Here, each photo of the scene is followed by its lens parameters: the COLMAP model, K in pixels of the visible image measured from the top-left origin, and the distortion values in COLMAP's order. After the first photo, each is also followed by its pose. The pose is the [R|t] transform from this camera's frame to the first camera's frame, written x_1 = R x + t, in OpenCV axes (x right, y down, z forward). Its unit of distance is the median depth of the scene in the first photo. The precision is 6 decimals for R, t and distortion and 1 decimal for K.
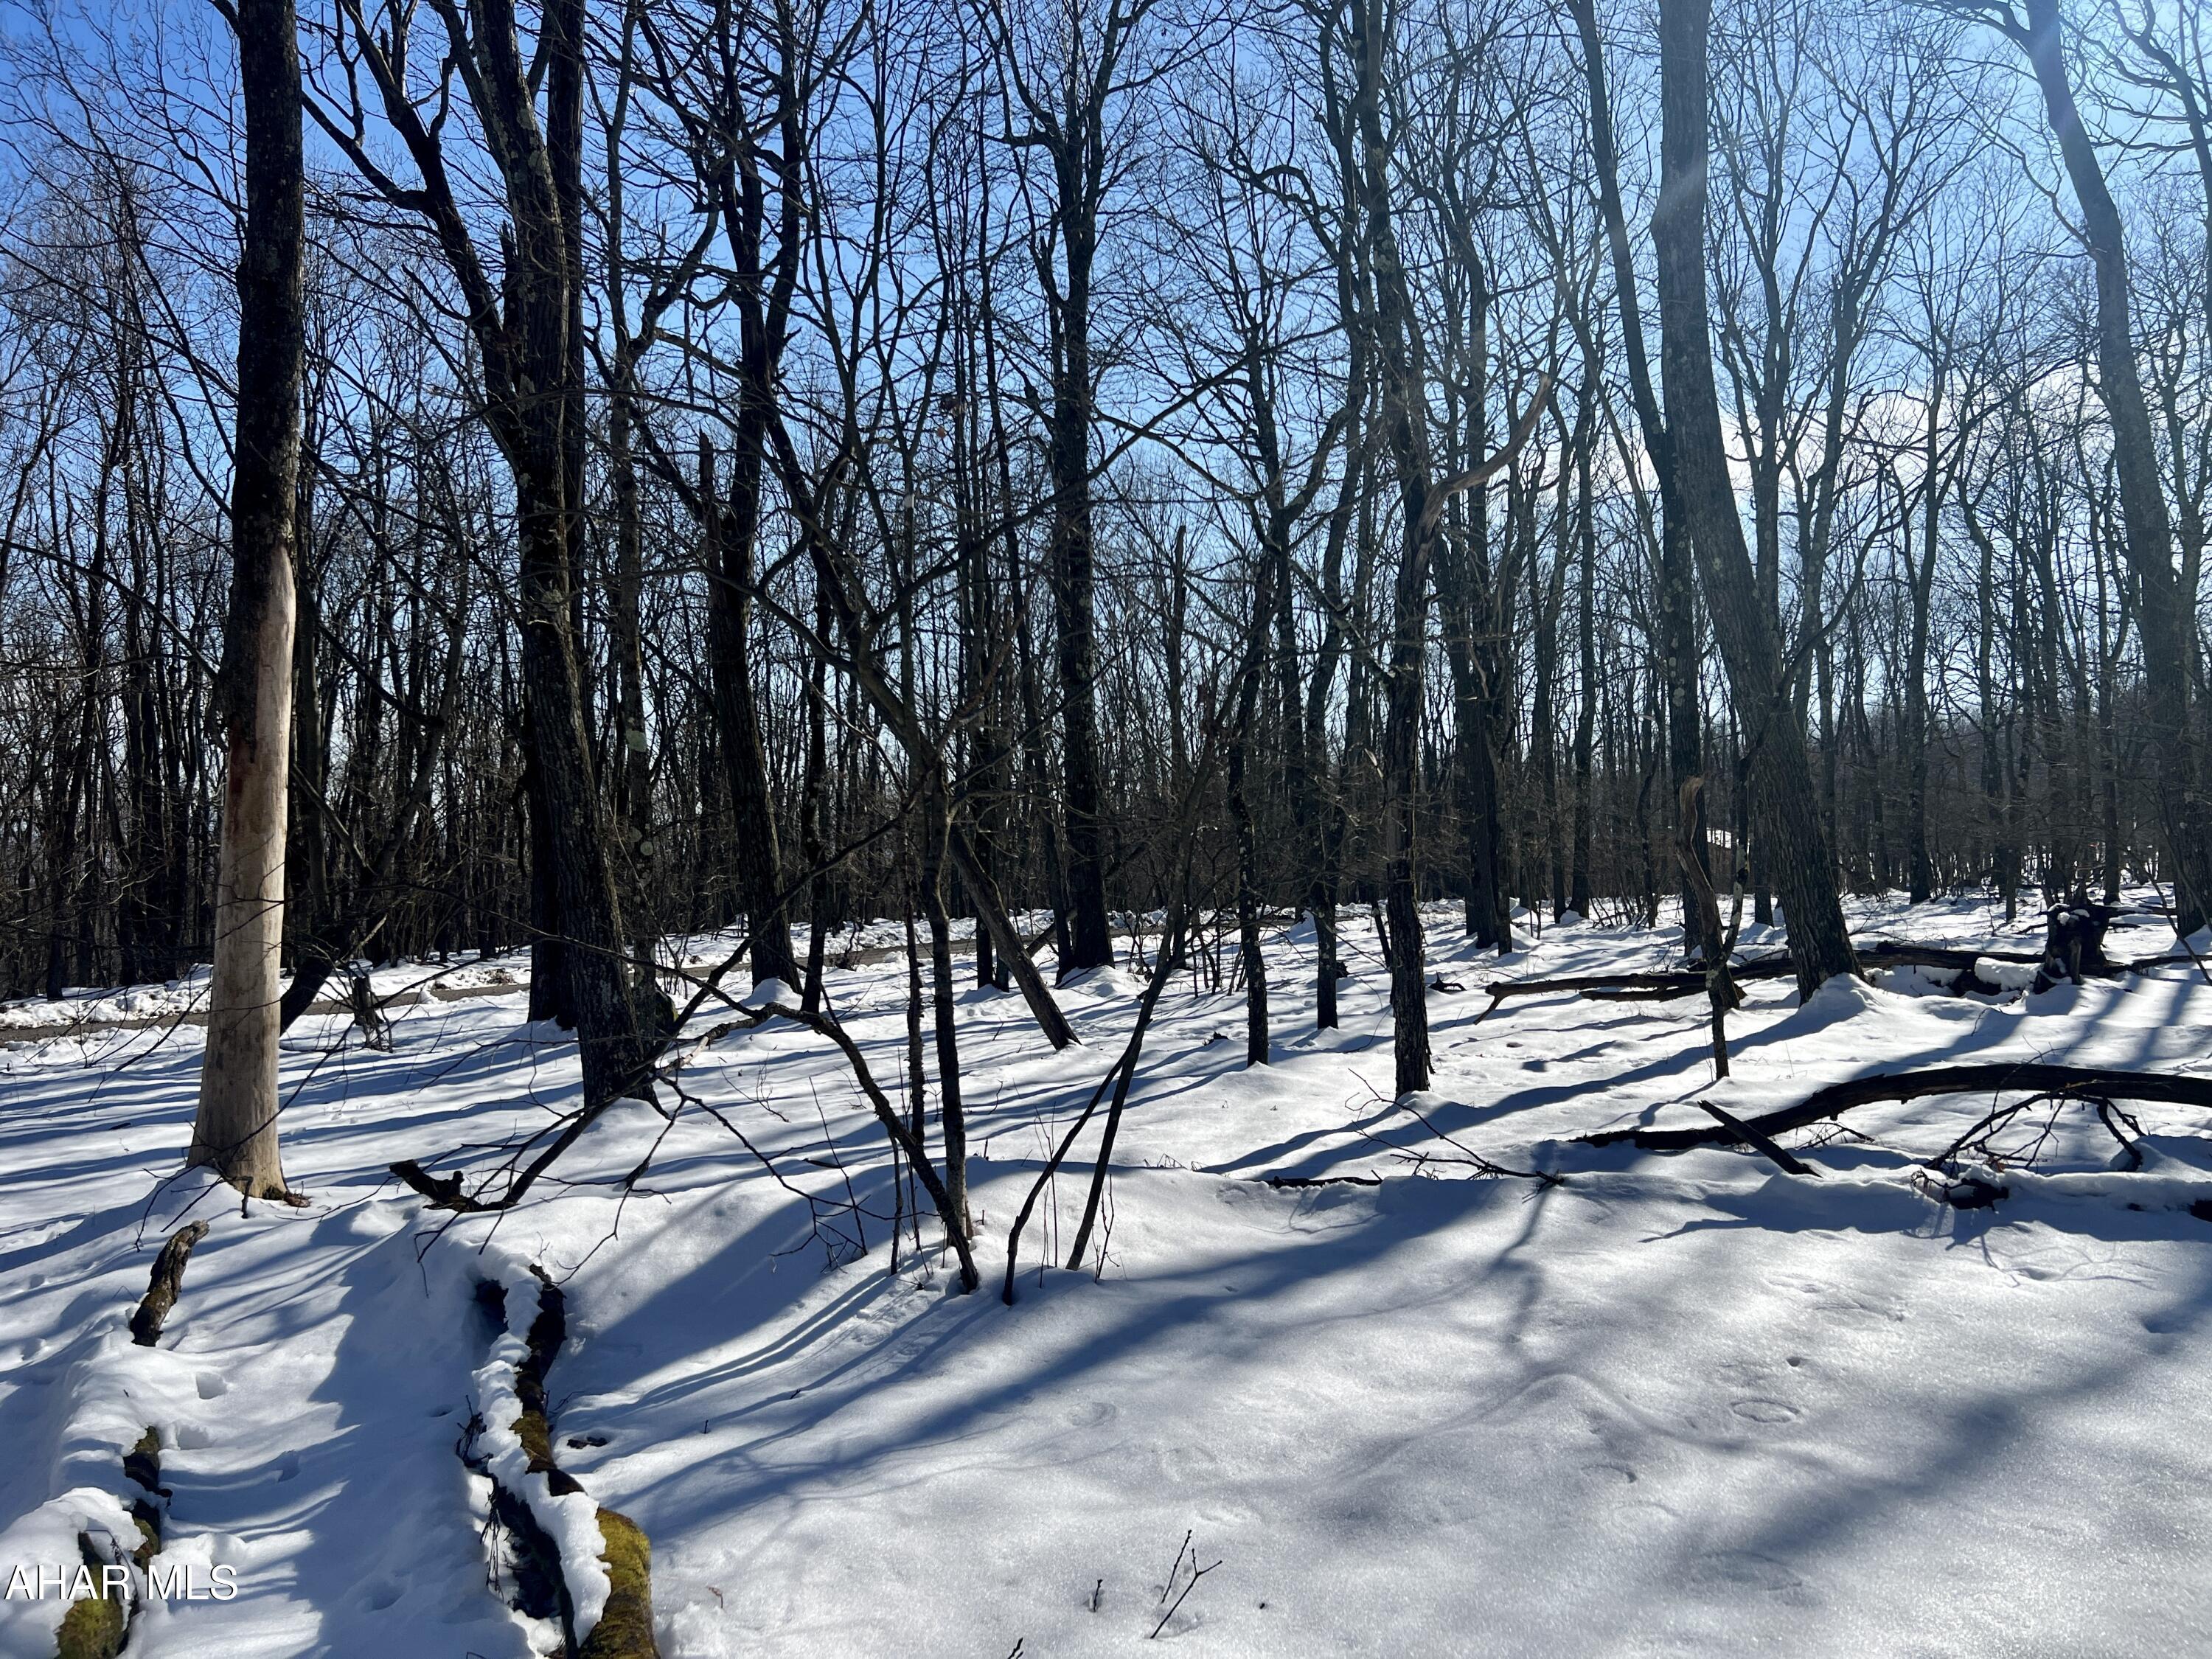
lens RADIAL K [[1647.0, 0, 1120.4], [0, 1647.0, 844.6], [0, 0, 1]] dist [0.051709, -0.052686]
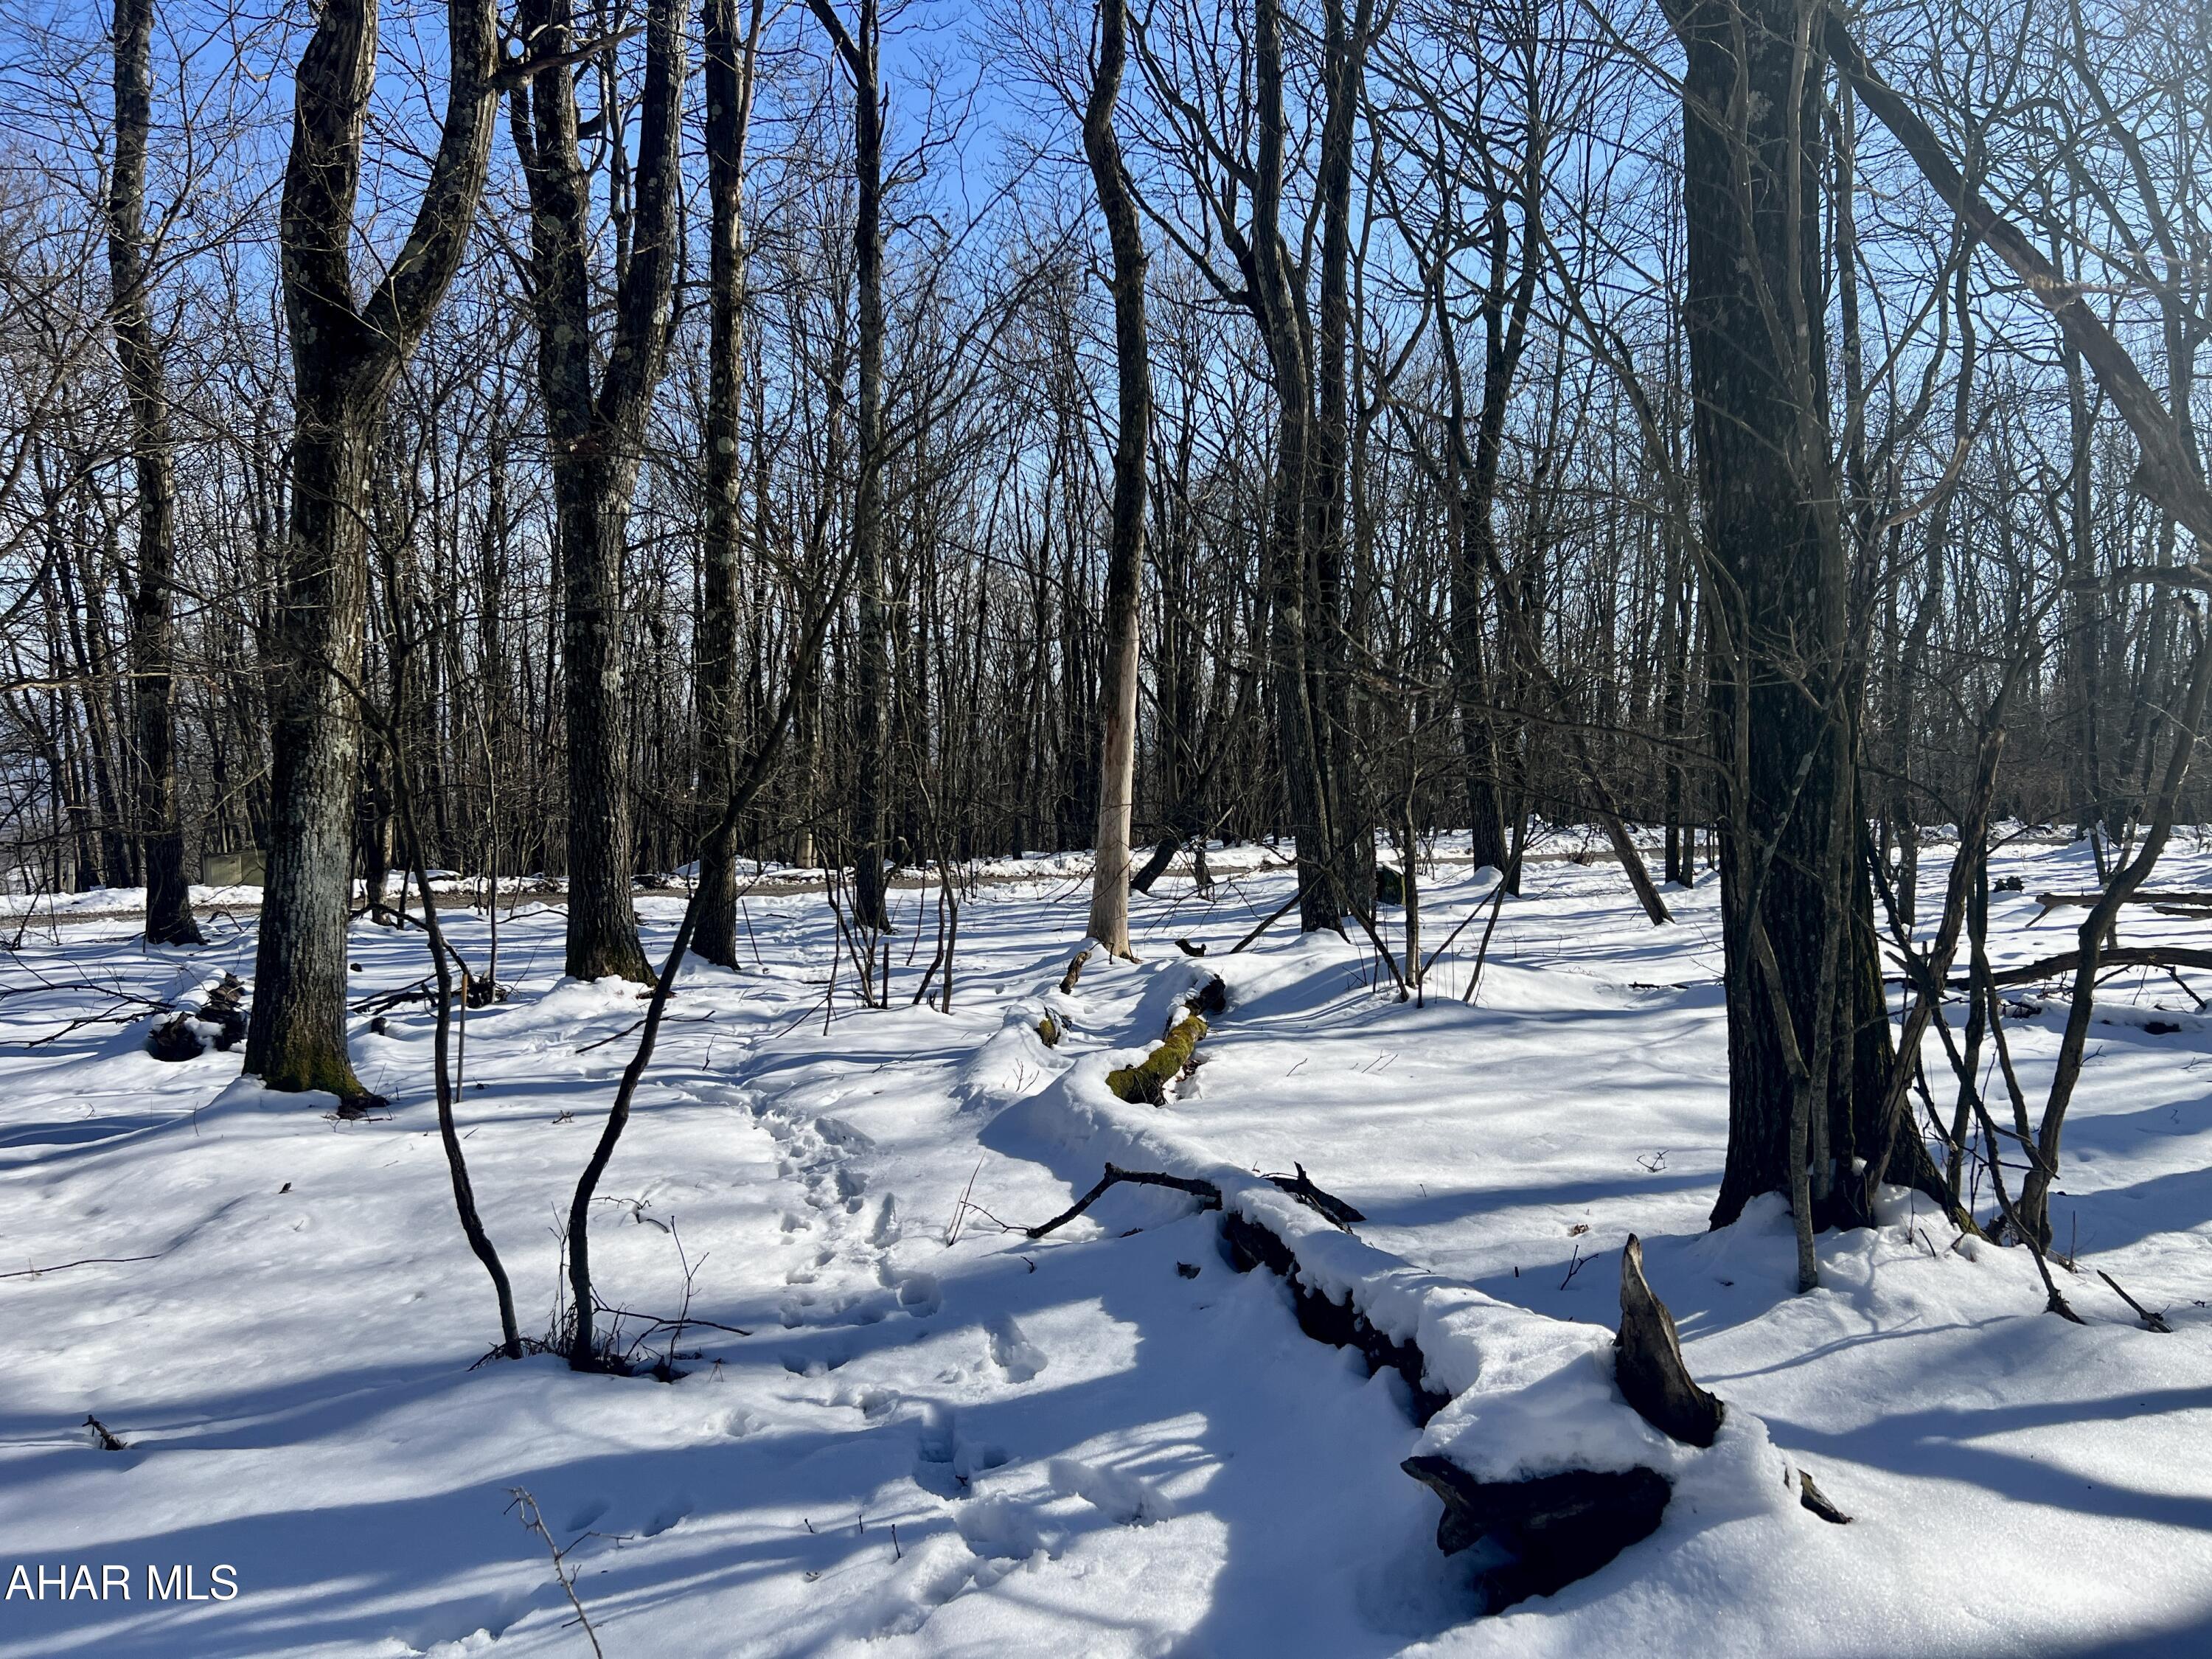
lens RADIAL K [[1647.0, 0, 1104.7], [0, 1647.0, 829.9], [0, 0, 1]] dist [0.051709, -0.052686]
pose [[0.871950, 0.035152, -0.488331, 0.172080], [-0.009473, 0.998444, 0.054957, -0.016522], [0.489503, -0.043294, 0.870926, -0.287462]]
